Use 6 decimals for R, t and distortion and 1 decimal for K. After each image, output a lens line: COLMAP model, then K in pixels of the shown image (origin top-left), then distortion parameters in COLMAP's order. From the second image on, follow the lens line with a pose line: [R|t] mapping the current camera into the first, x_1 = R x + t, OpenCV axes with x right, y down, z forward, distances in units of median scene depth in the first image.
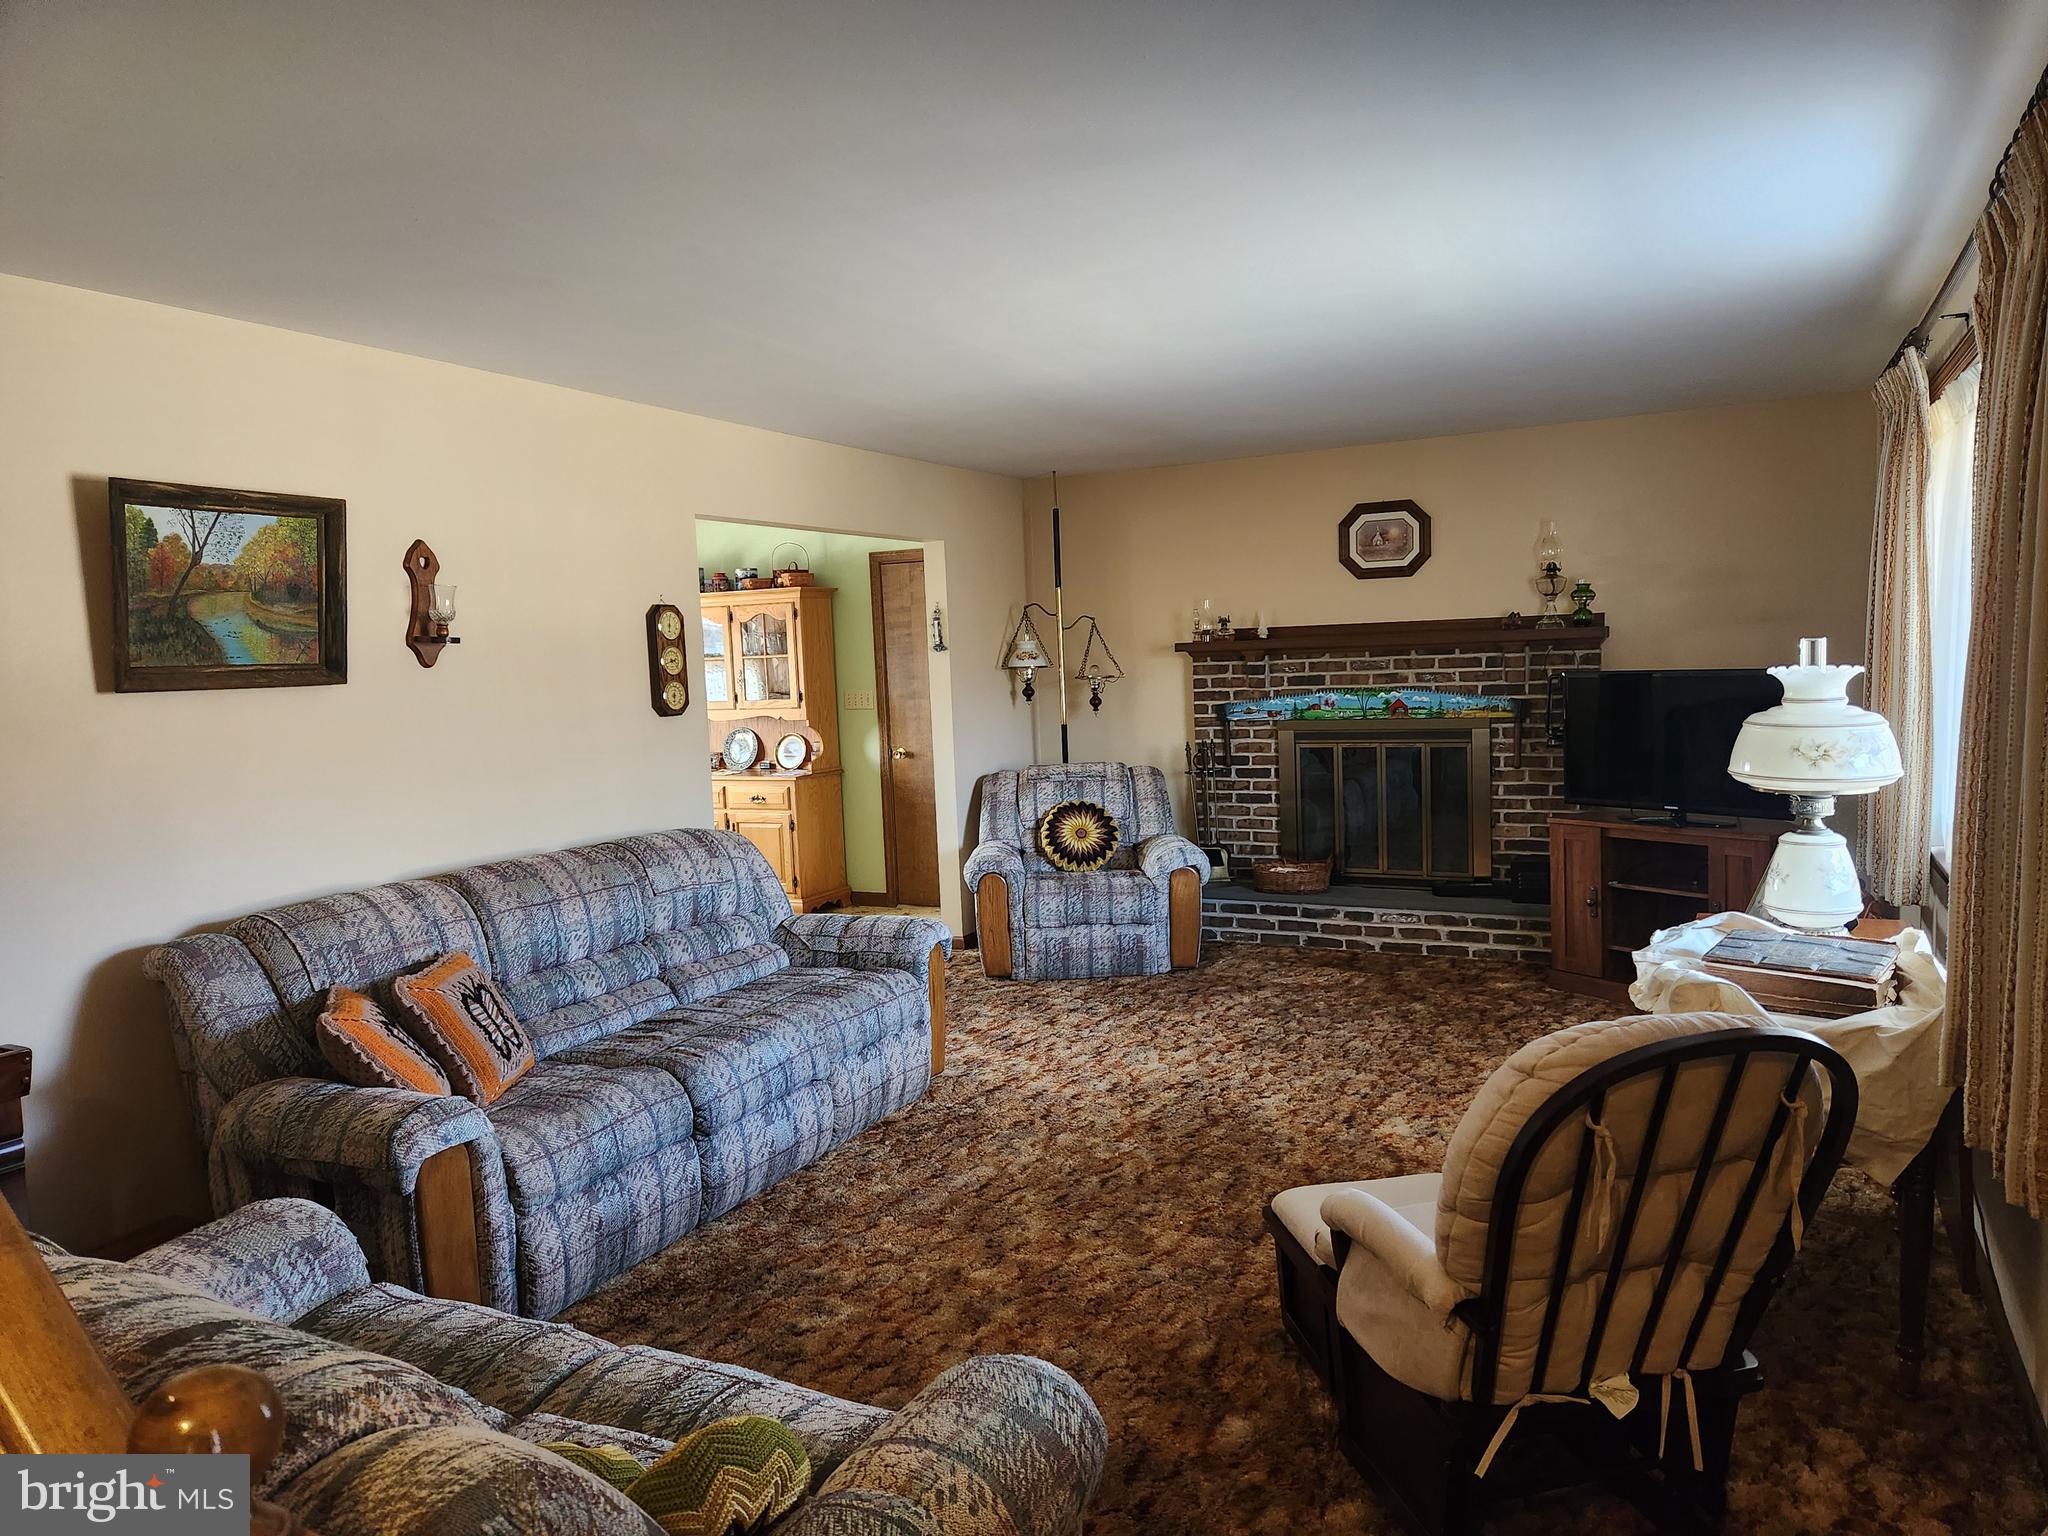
lens RADIAL K [[1394.6, 0, 1037.4], [0, 1394.6, 770.3], [0, 0, 1]] dist [0.078160, -0.069227]
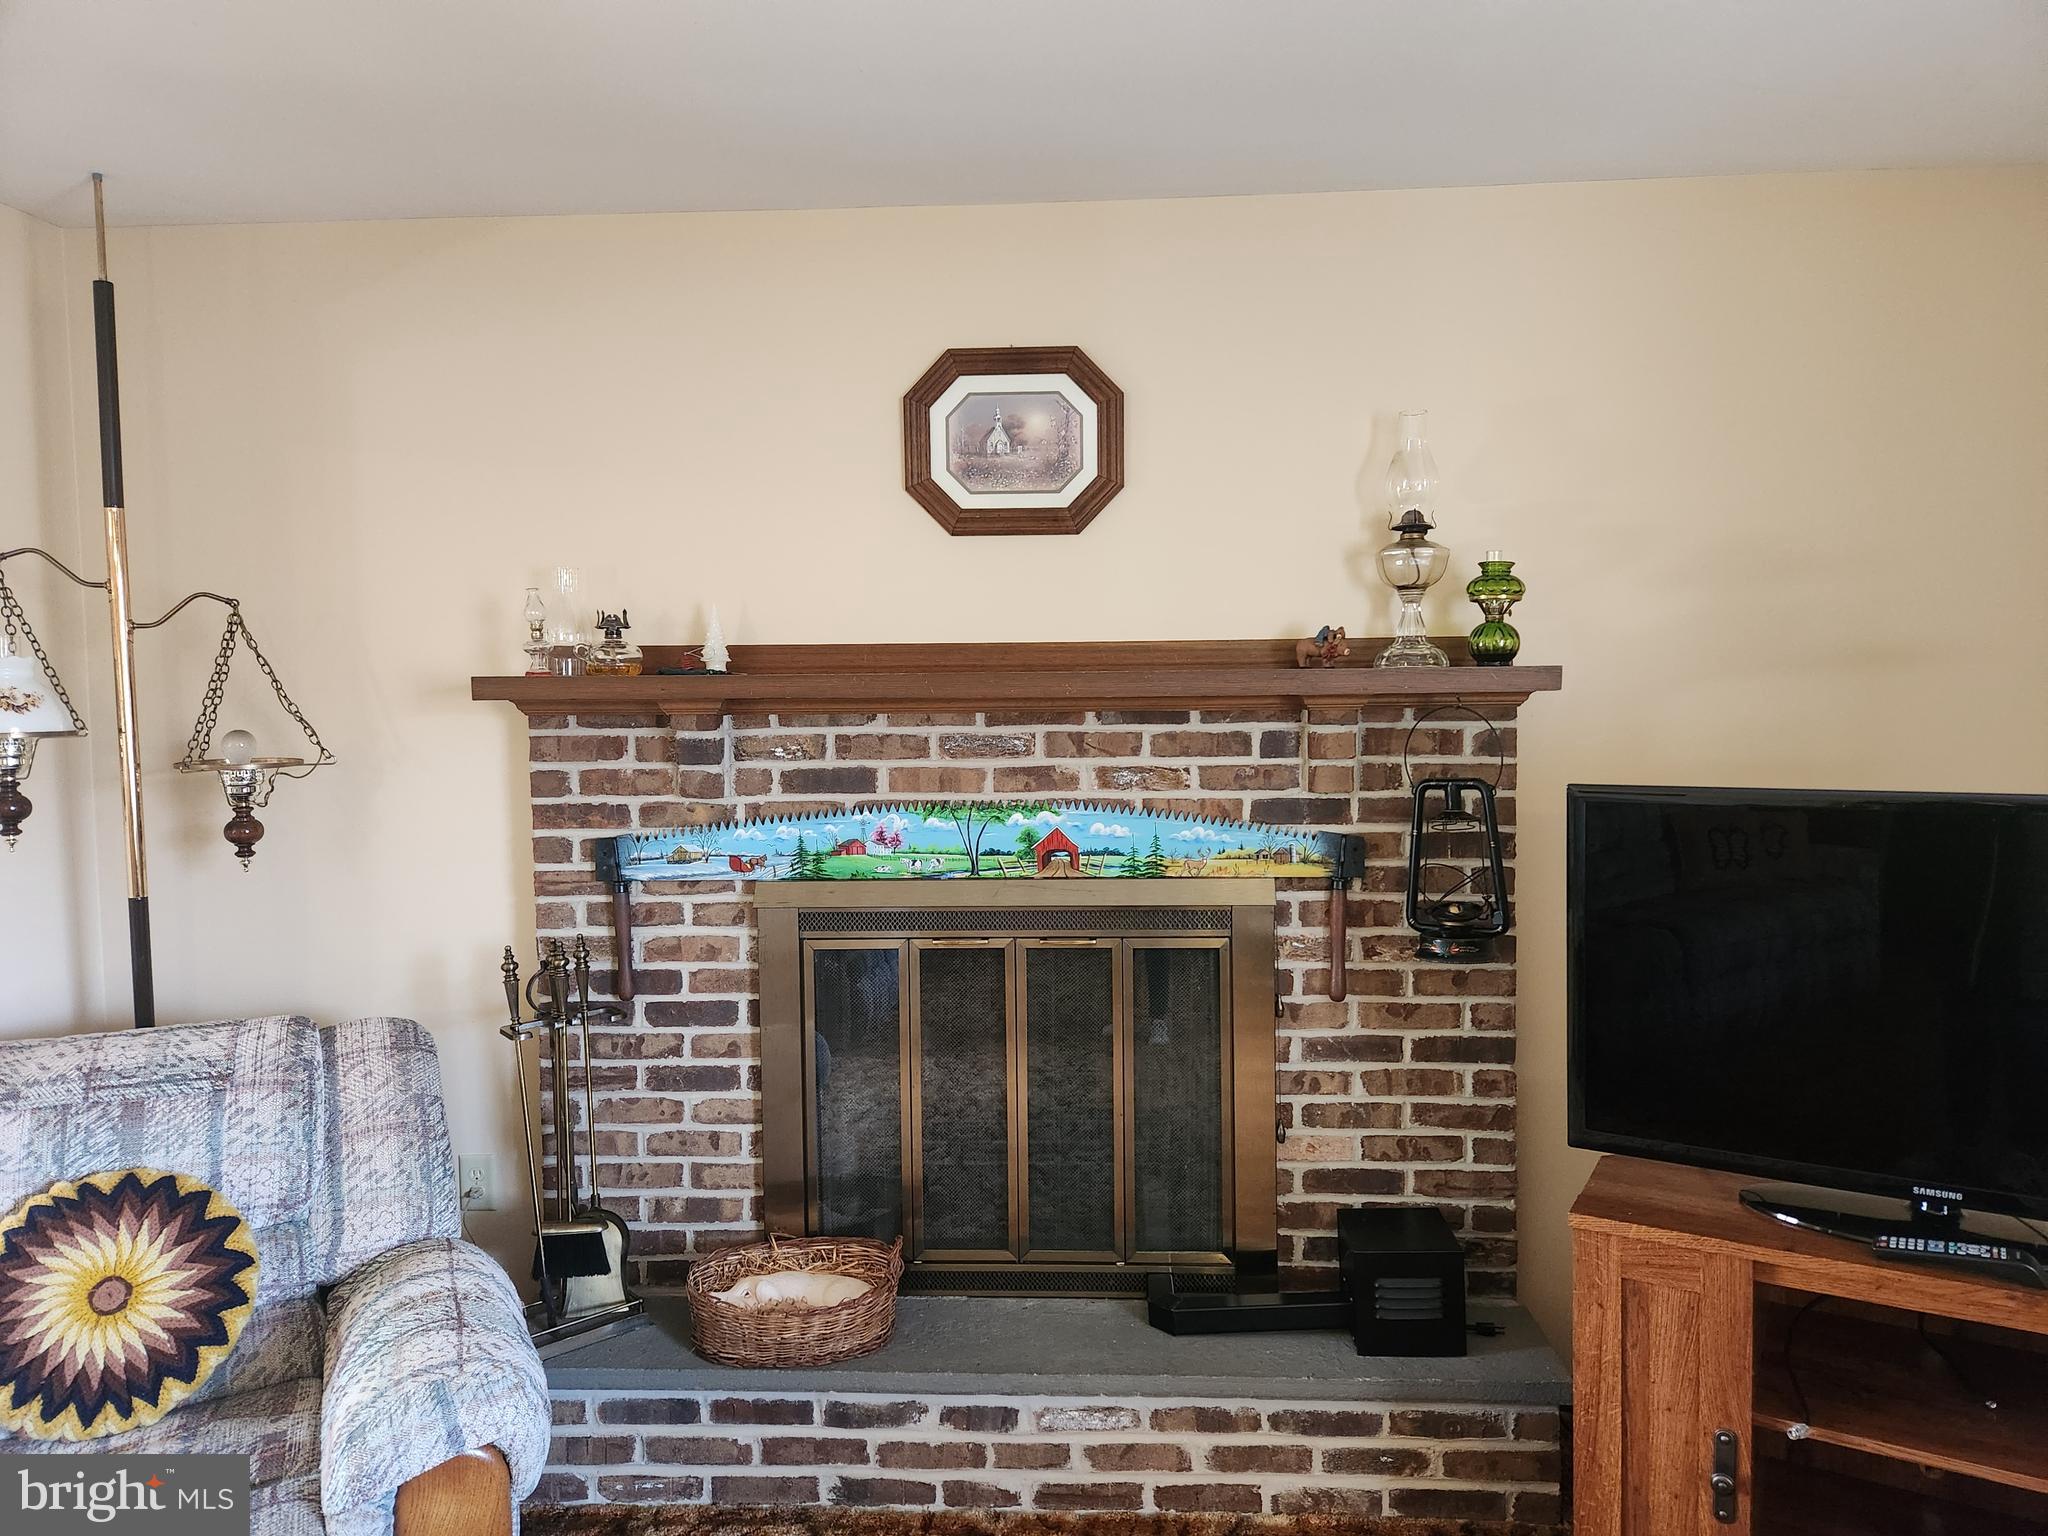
lens RADIAL K [[1394.6, 0, 1046.5], [0, 1394.6, 765.4], [0, 0, 1]] dist [0.078160, -0.069227]
pose [[0.915376, 0.002793, 0.402590, 0.090984], [0.011702, 0.999369, -0.033541, -0.055699], [-0.402430, 0.035414, 0.914766, 0.625833]]
